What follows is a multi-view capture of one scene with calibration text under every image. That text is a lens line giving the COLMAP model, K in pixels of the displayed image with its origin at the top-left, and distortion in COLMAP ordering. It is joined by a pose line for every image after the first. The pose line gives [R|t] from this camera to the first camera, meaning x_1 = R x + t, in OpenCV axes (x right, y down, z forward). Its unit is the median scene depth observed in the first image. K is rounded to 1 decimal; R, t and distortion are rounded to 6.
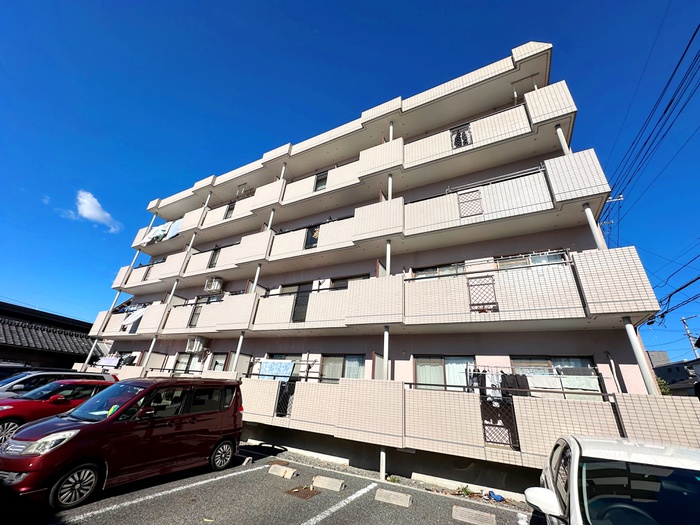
lens RADIAL K [[276.5, 0, 350.0], [0, 276.5, 262.5], [0, 0, 1]] dist [-0.000162, -0.004821]
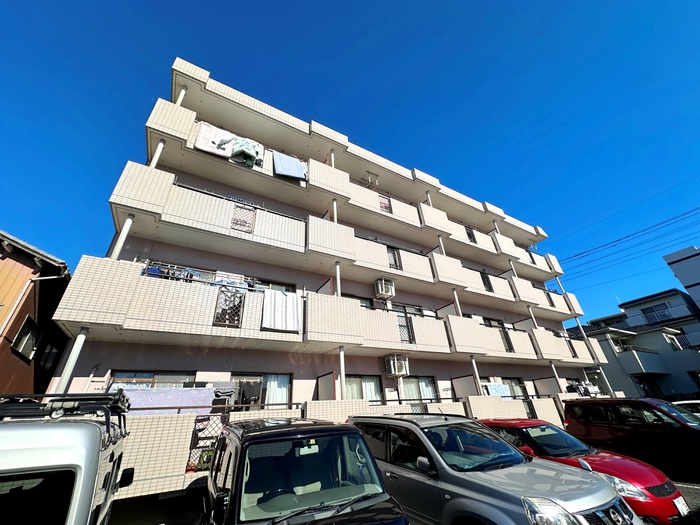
lens RADIAL K [[281.5, 0, 348.6], [0, 281.5, 254.1], [0, 0, 1]] dist [-0.010474, 0.012663]
pose [[0.520268, 0.333646, 0.786131, -0.802128], [-0.279019, 0.936417, -0.212773, 0.125564], [-0.807137, -0.108647, 0.580281, 0.408945]]
